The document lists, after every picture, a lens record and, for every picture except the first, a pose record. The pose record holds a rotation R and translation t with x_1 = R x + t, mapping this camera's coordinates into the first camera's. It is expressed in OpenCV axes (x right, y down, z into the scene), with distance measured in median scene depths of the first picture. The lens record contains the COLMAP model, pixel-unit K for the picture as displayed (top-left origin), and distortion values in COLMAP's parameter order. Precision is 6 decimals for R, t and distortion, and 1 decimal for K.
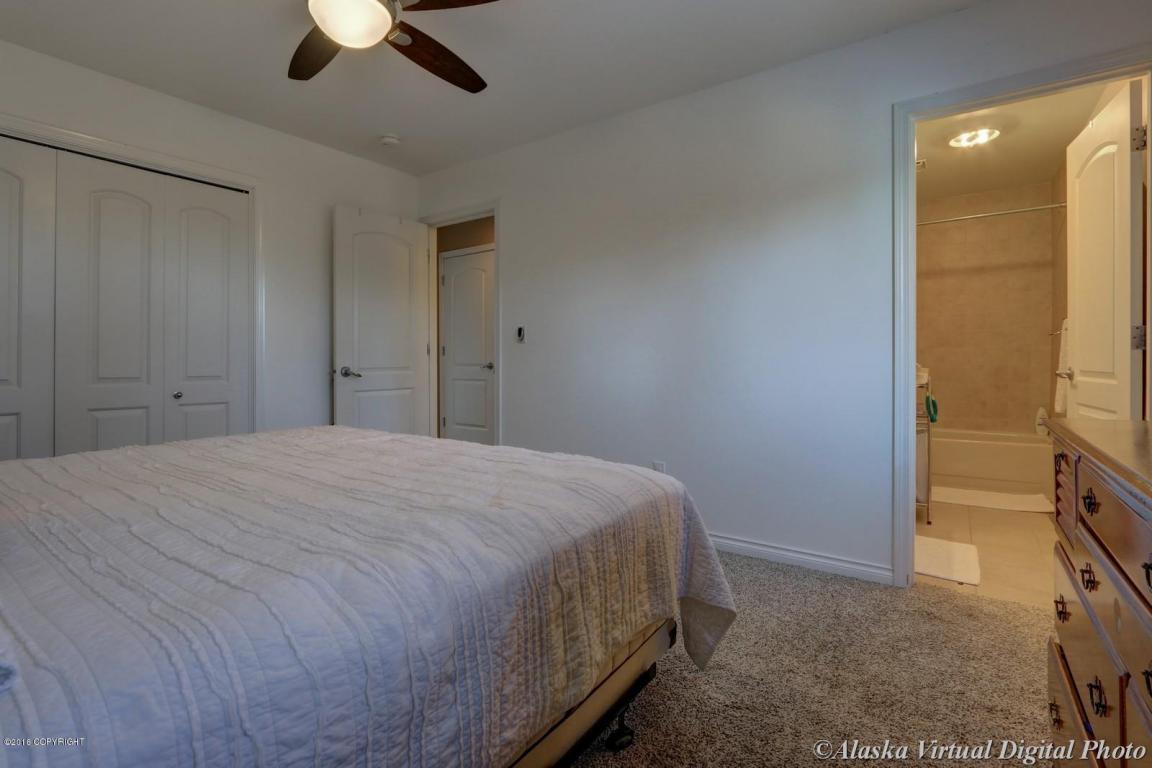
lens RADIAL K [[518.0, 0, 591.6], [0, 518.0, 372.0], [0, 0, 1]] dist [-0.000473, -0.000024]
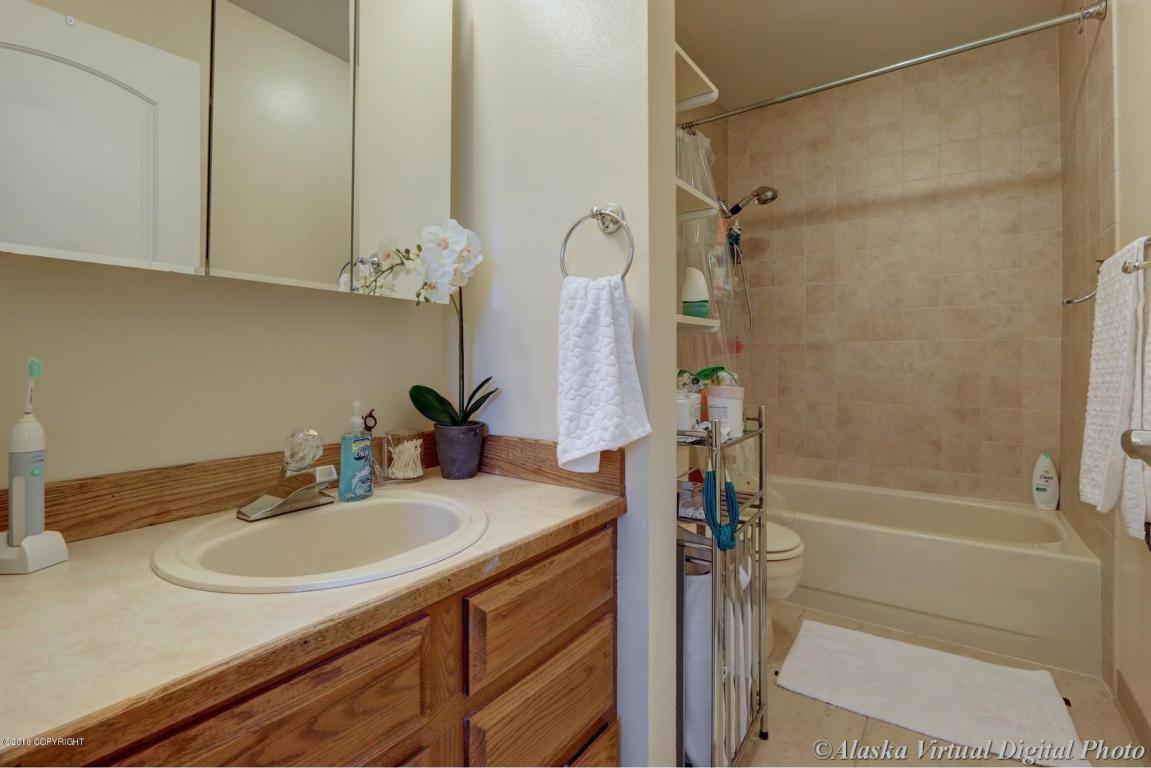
lens RADIAL K [[535.8, 0, 574.3], [0, 535.8, 377.0], [0, 0, 1]] dist [-0.001343, -0.000084]
pose [[0.999970, -0.004026, 0.006572, 0.388658], [0.004038, 0.999990, -0.001732, -0.009930], [-0.006565, 0.001758, 0.999977, 0.458814]]
